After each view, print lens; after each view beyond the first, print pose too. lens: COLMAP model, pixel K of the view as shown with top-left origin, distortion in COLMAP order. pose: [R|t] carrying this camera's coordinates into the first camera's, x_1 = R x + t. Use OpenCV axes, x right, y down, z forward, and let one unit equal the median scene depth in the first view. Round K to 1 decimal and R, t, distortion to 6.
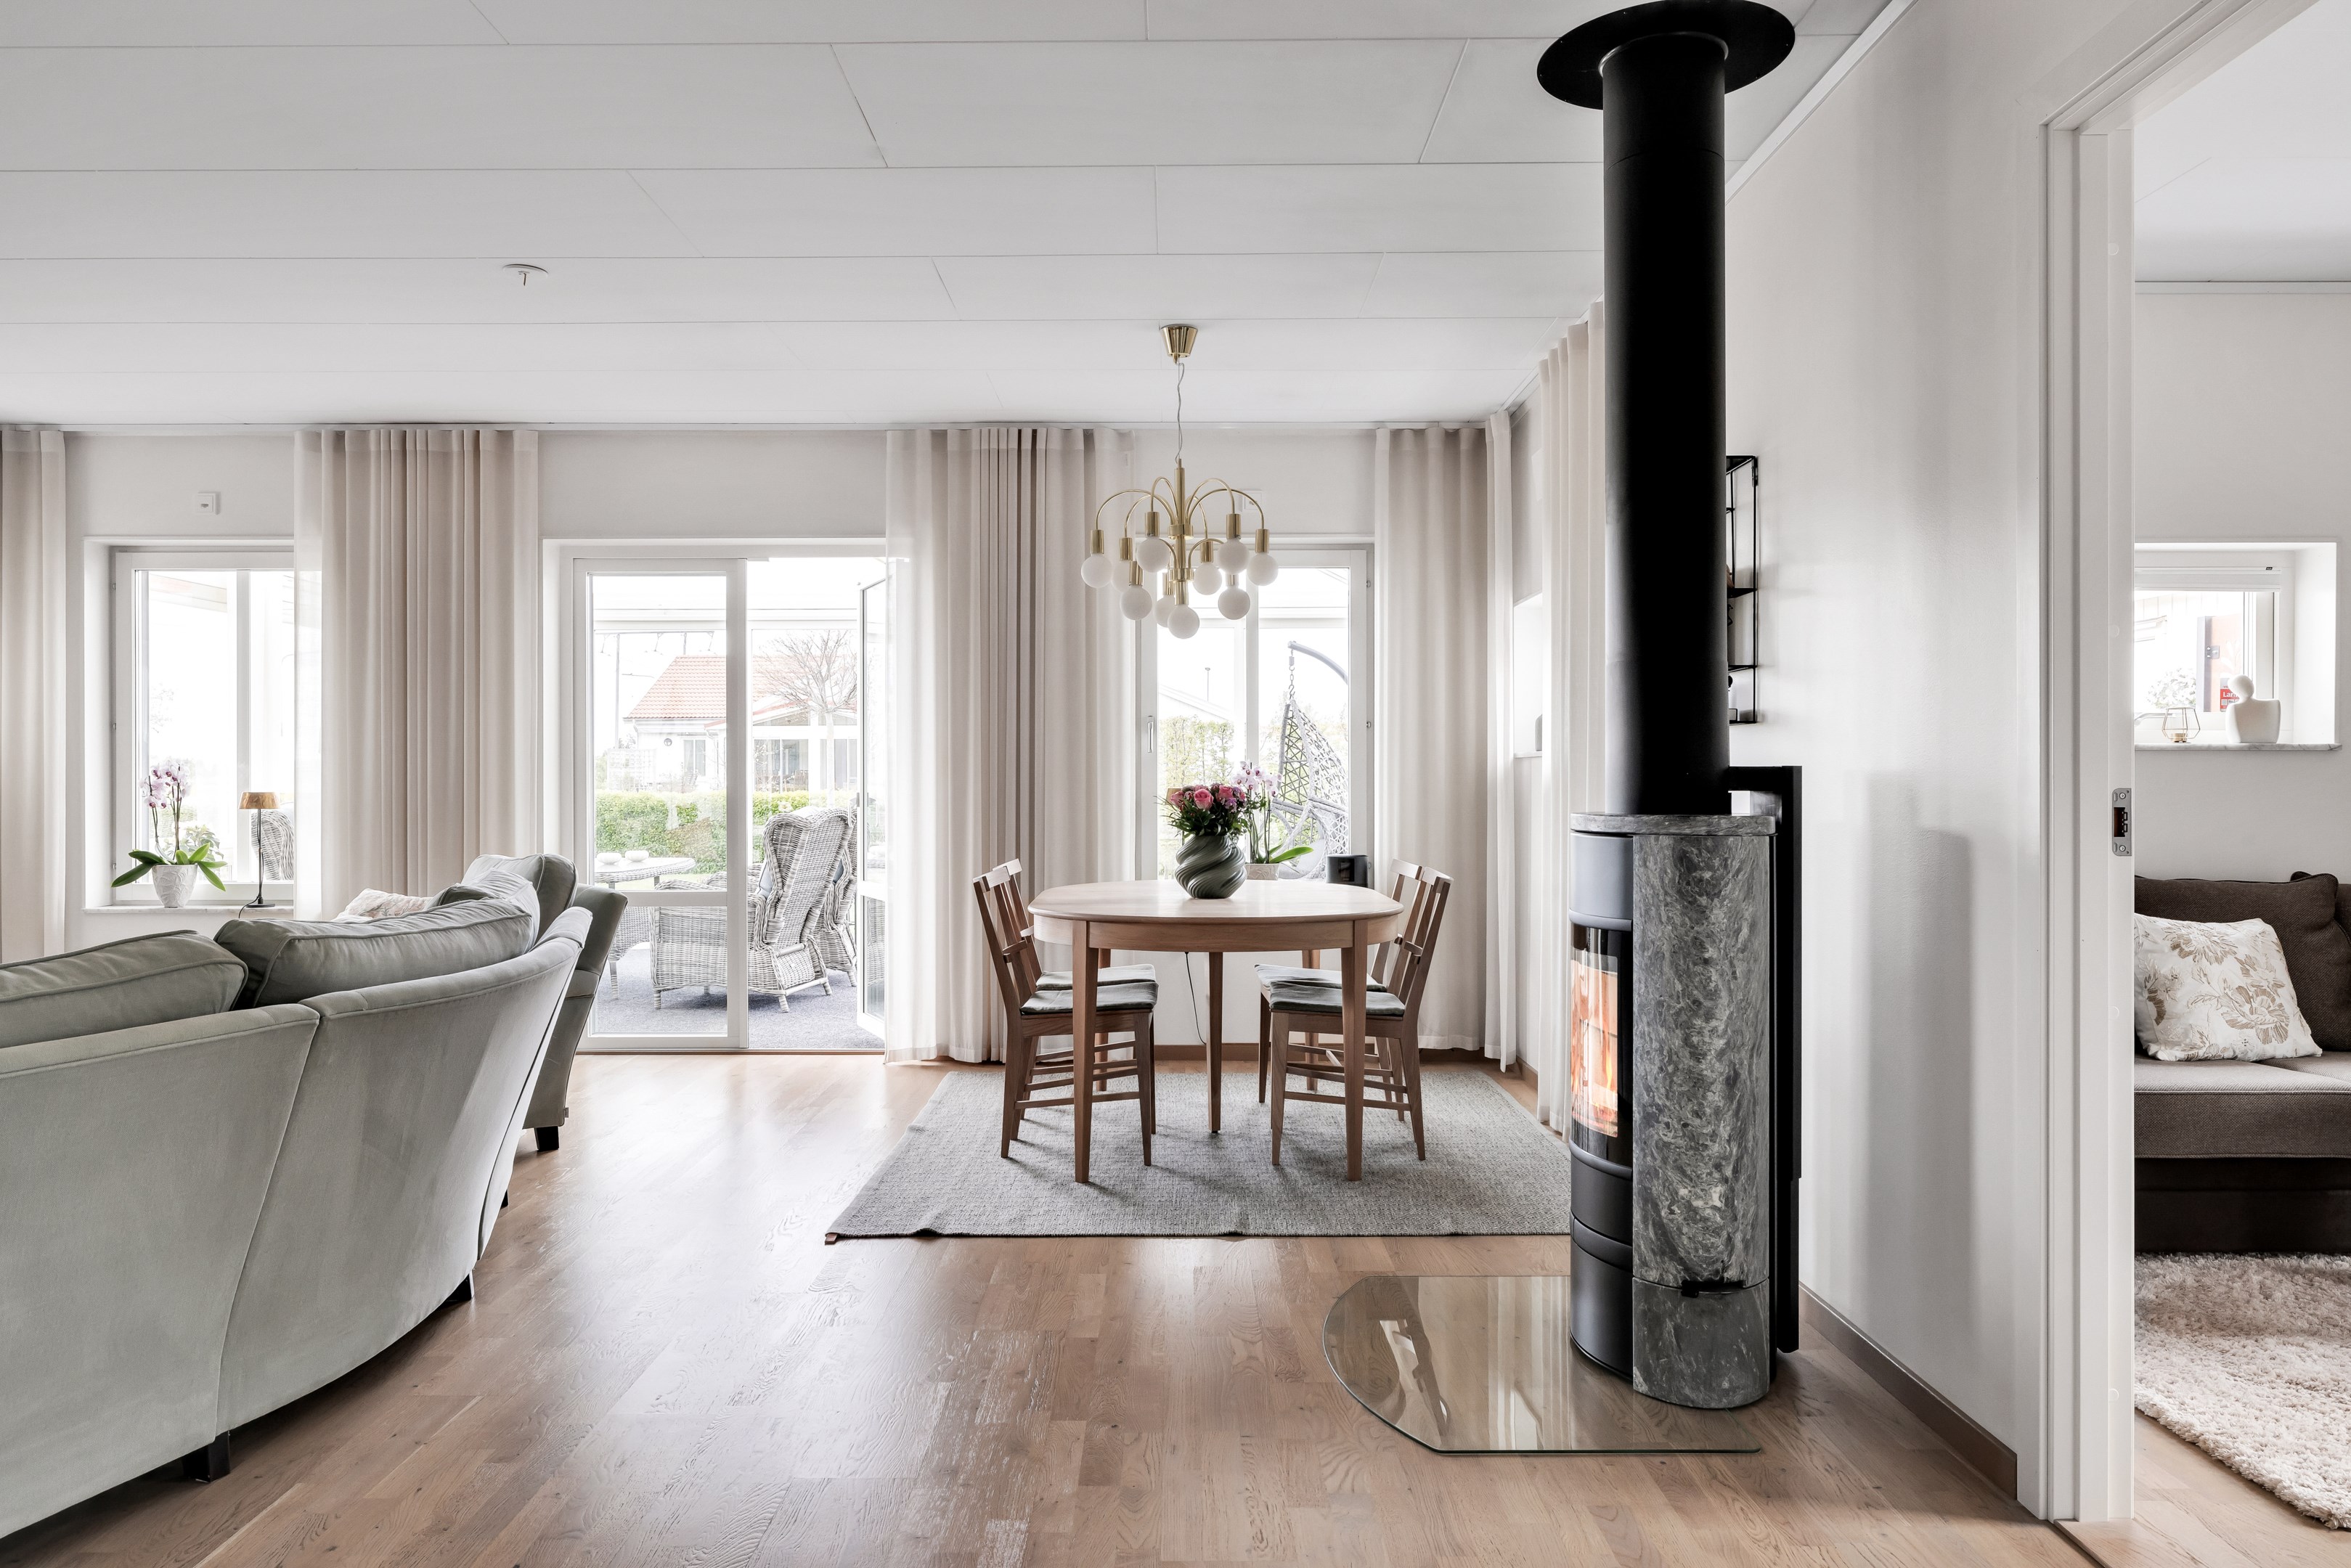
lens RADIAL K [[1582.6, 0, 1175.5], [0, 1582.6, 784.0], [0, 0, 1]] dist [-0.003988, -0.002396]
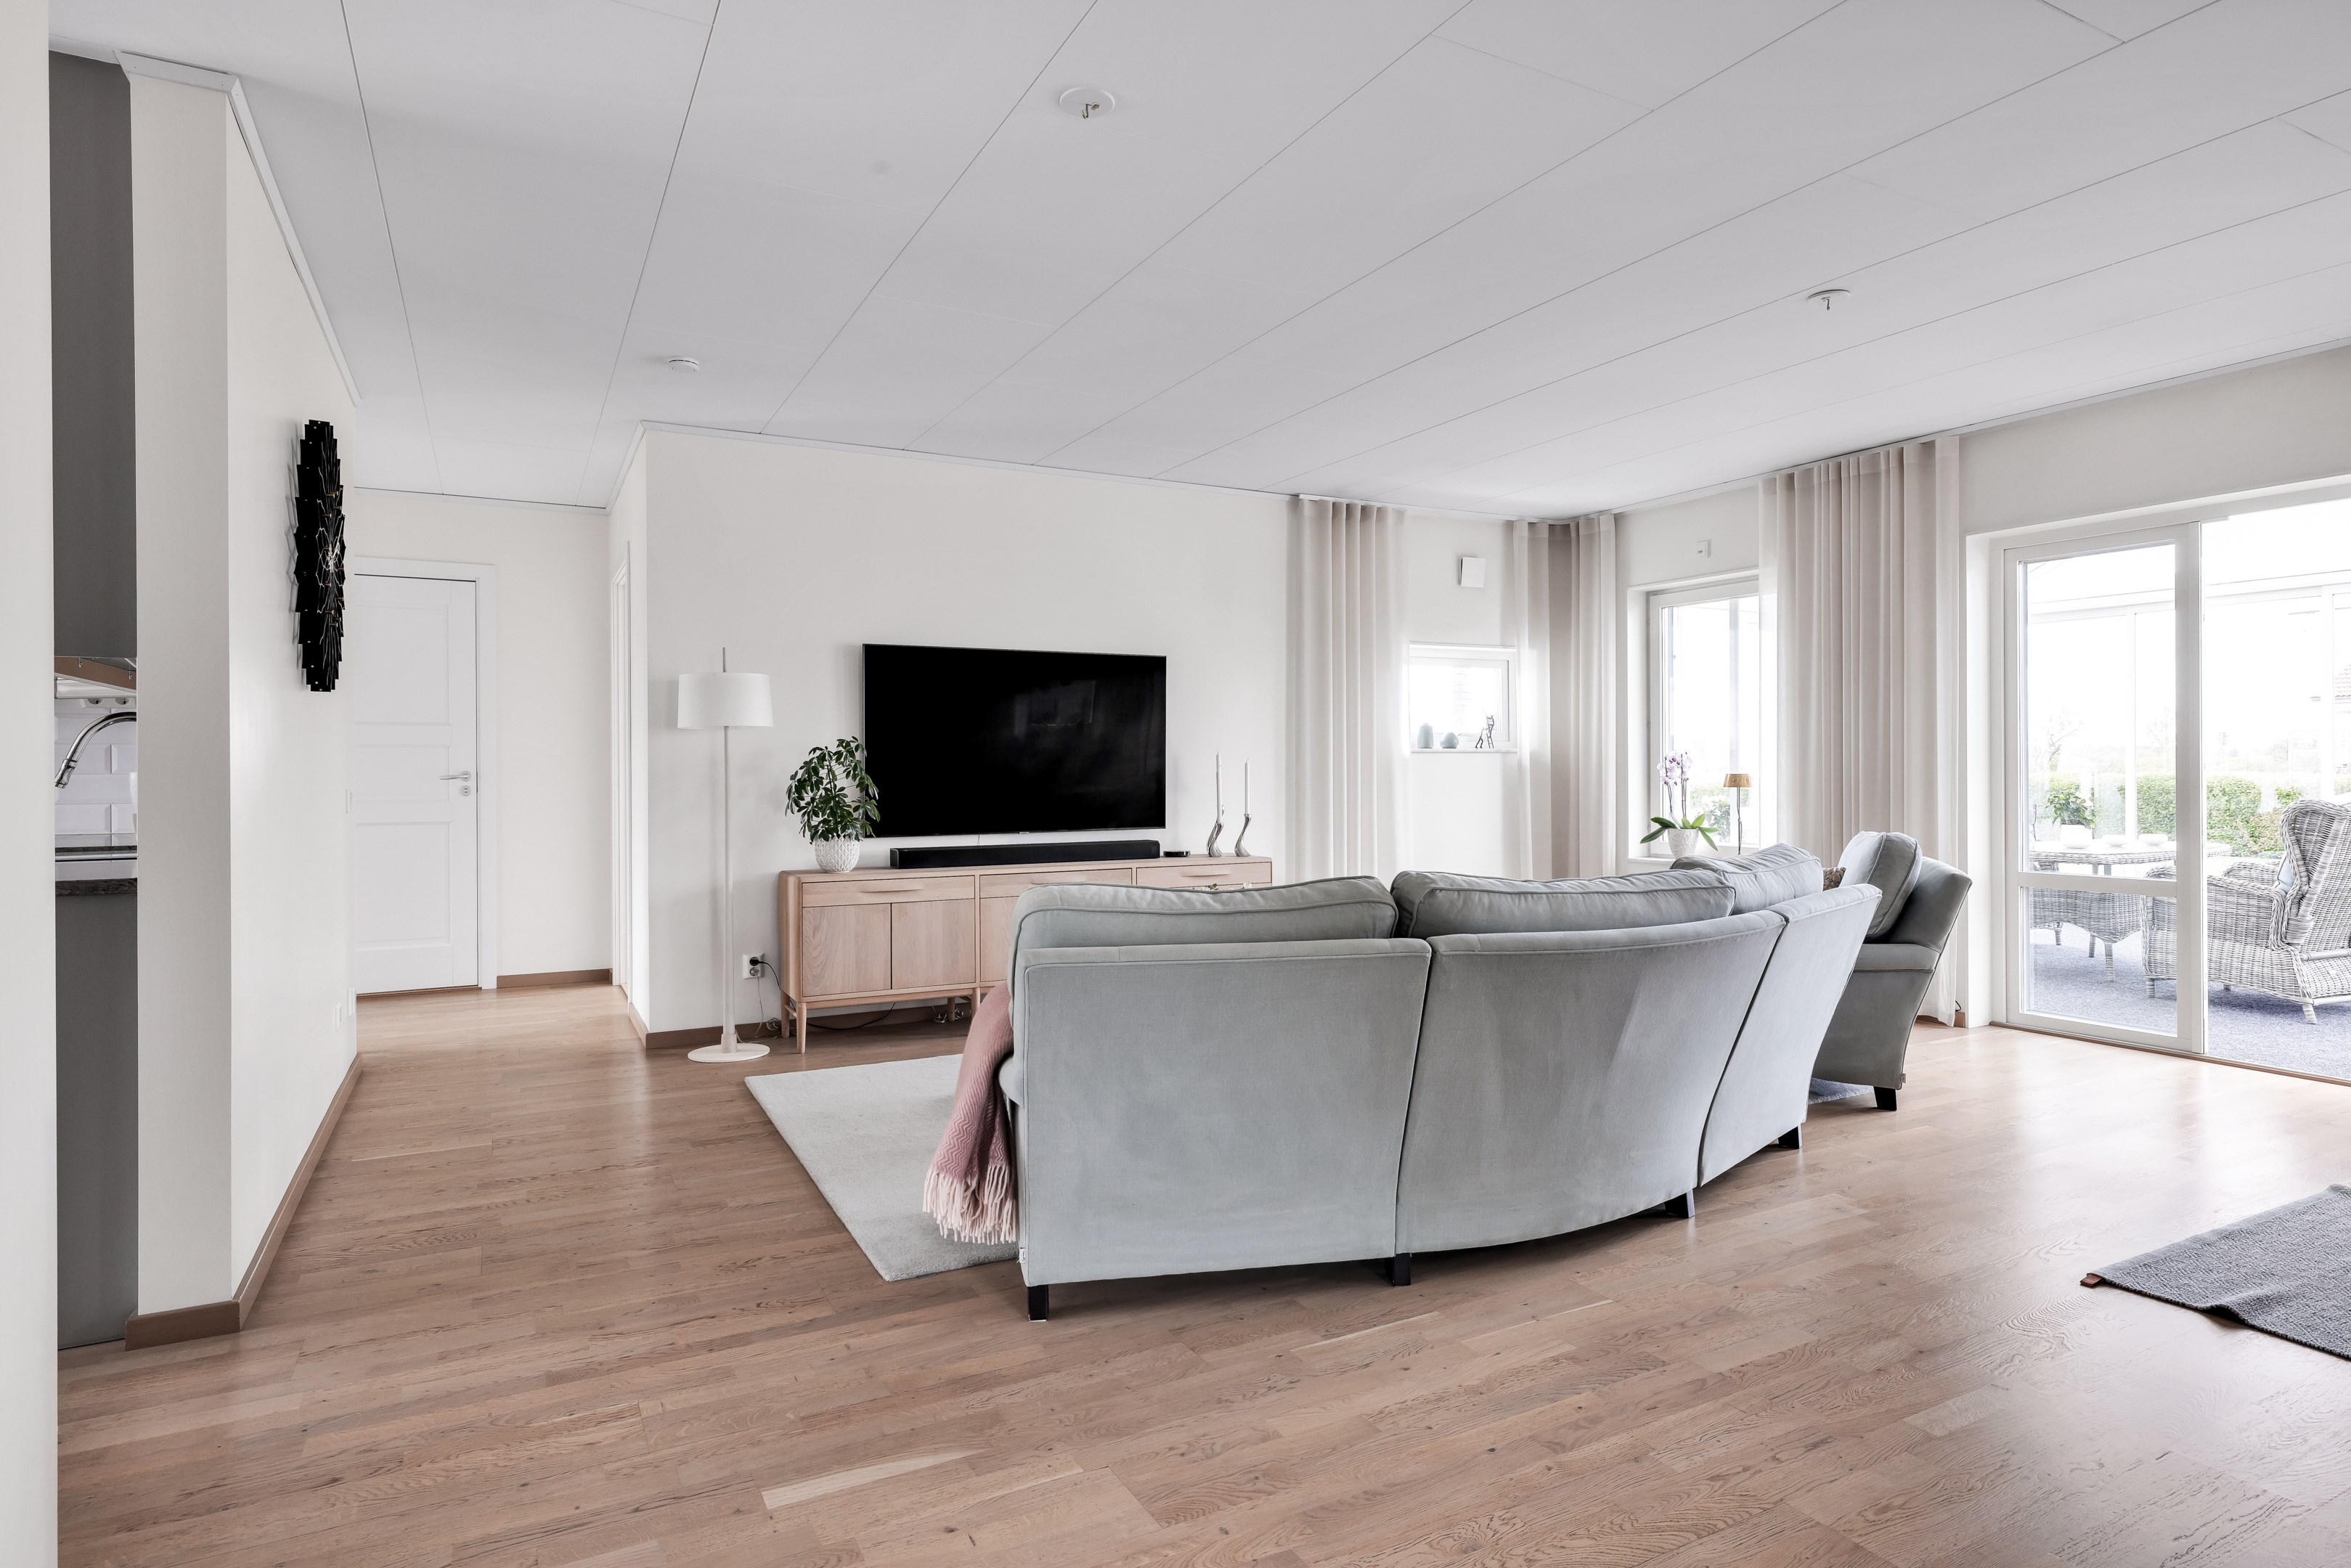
lens RADIAL K [[1267.3, 0, 1174.3], [0, 1267.3, 775.5], [0, 0, 1]] dist [-0.001644, -0.000751]
pose [[0.467366, 0.005323, -0.884048, 0.105386], [0.001406, 0.999976, 0.006764, -0.000789], [0.884063, -0.004404, 0.467347, 0.135286]]
